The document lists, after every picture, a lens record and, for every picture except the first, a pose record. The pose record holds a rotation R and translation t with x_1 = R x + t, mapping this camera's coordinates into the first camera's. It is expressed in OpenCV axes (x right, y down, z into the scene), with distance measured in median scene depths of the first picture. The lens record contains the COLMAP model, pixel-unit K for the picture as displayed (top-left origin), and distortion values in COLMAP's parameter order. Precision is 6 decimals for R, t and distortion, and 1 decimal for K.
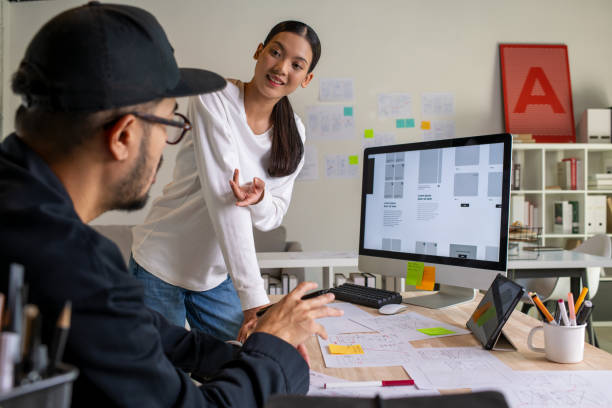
lens RADIAL K [[593.3, 0, 306.0], [0, 593.3, 204.0], [0, 0, 1]] dist [-0.109930, 0.086729]
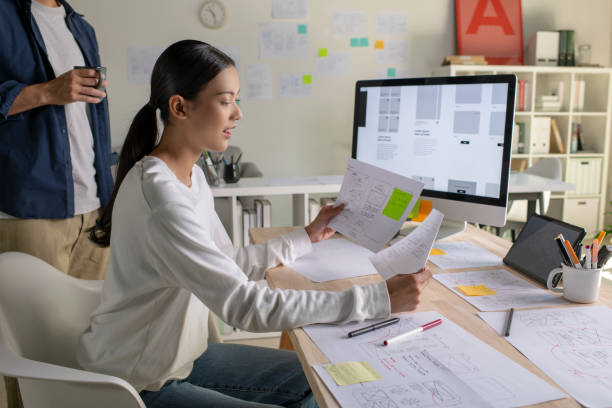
lens RADIAL K [[593.3, 0, 306.0], [0, 593.3, 204.0], [0, 0, 1]] dist [-0.109930, 0.086729]
pose [[0.992640, -0.017849, 0.119779, -0.111250], [-0.000111, 0.988945, 0.148286, -0.036984], [-0.121102, -0.147208, 0.981664, 0.003133]]
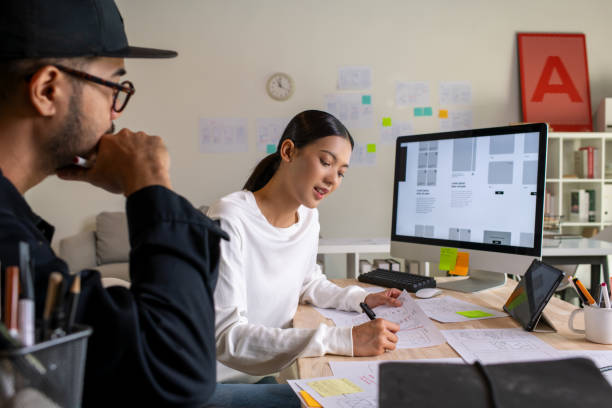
lens RADIAL K [[593.3, 0, 306.0], [0, 593.3, 204.0], [0, 0, 1]] dist [-0.109930, 0.086729]
pose [[0.999920, 0.003557, -0.012098, -0.046689], [-0.003309, 0.999785, 0.020468, 0.001503], [0.012168, -0.020426, 0.999717, -0.025701]]
